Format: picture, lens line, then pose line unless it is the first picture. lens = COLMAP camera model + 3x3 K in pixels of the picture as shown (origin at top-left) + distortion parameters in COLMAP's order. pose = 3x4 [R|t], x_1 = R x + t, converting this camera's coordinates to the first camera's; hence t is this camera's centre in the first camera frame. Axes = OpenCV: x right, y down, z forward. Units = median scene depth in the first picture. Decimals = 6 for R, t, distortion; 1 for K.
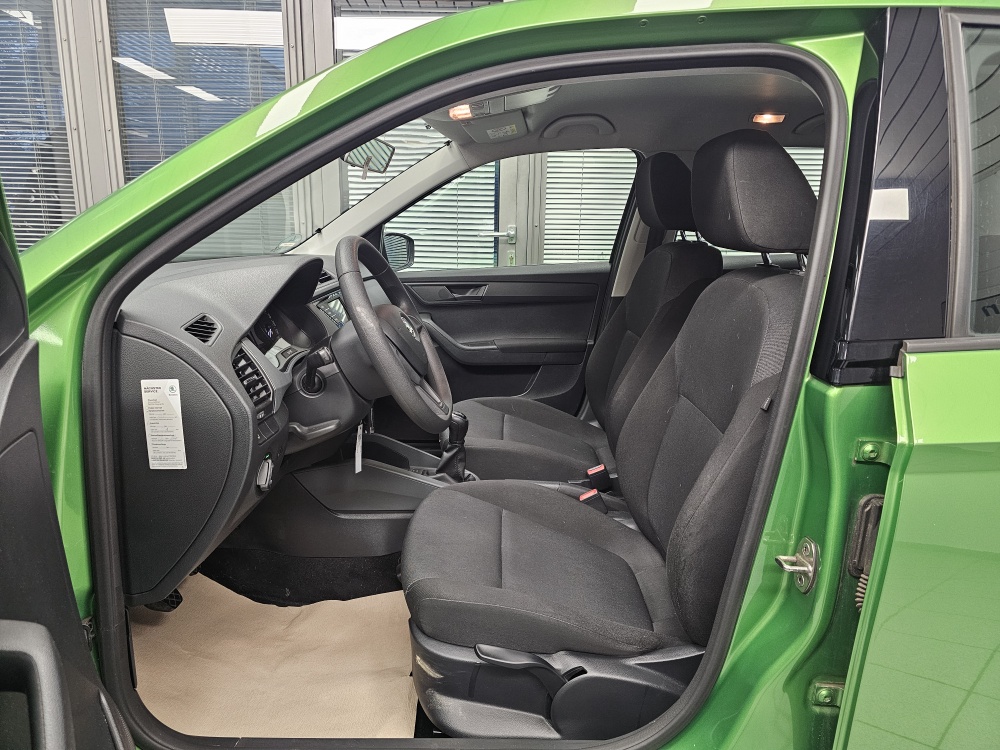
lens RADIAL K [[670.3, 0, 497.8], [0, 670.3, 373.5], [0, 0, 1]] dist [0.025486, -0.025202]
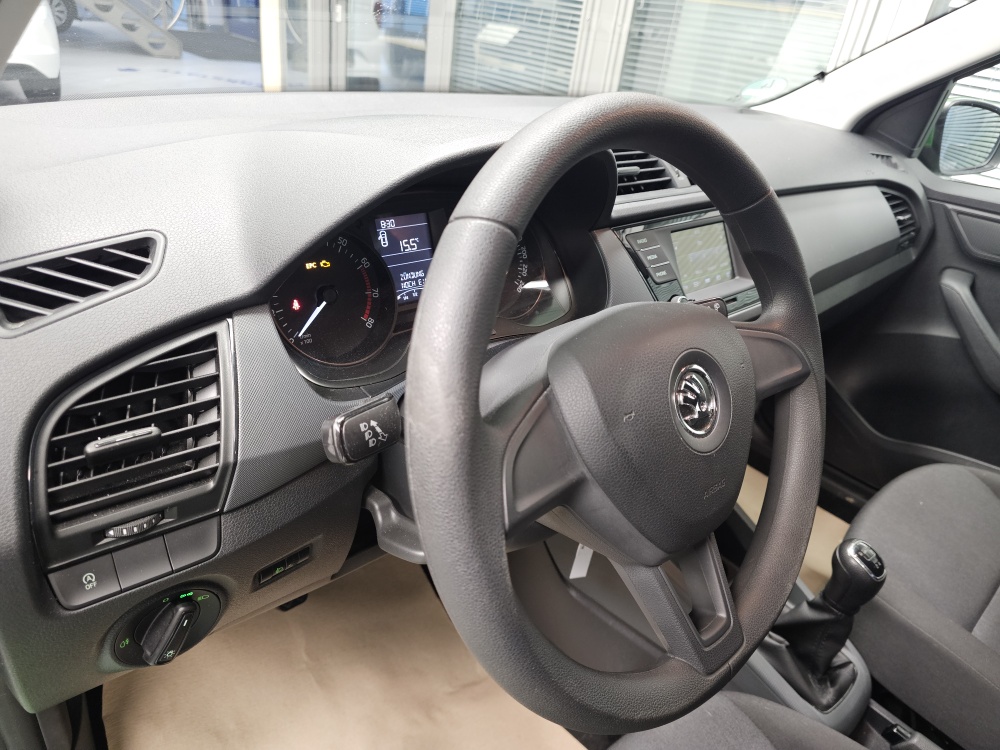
lens RADIAL K [[670.3, 0, 489.9], [0, 670.3, 375.6], [0, 0, 1]] dist [0.025486, -0.025202]
pose [[0.664448, 0.413222, -0.622701, 0.008257], [-0.262186, 0.909160, 0.323553, -0.126713], [0.699834, -0.051721, 0.712430, 0.525073]]
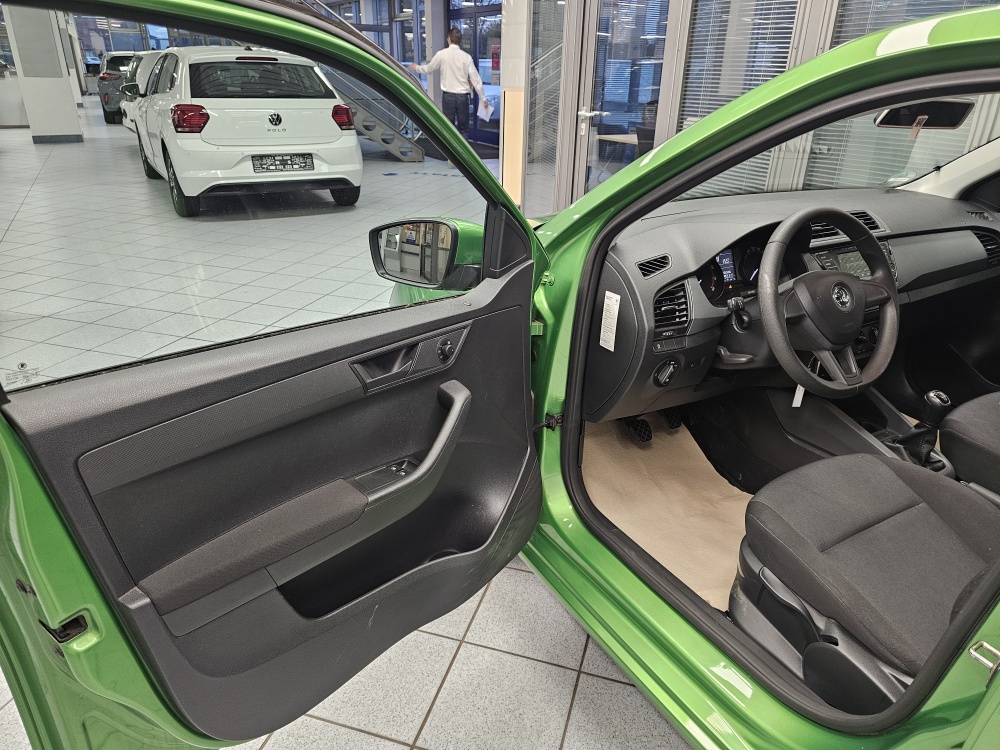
lens RADIAL K [[670.3, 0, 499.4], [0, 670.3, 372.6], [0, 0, 1]] dist [0.025486, -0.025202]
pose [[0.491915, 0.345512, -0.799150, 0.396007], [-0.198451, 0.938219, 0.283482, -0.119680], [0.847724, 0.019143, 0.530092, -0.038336]]
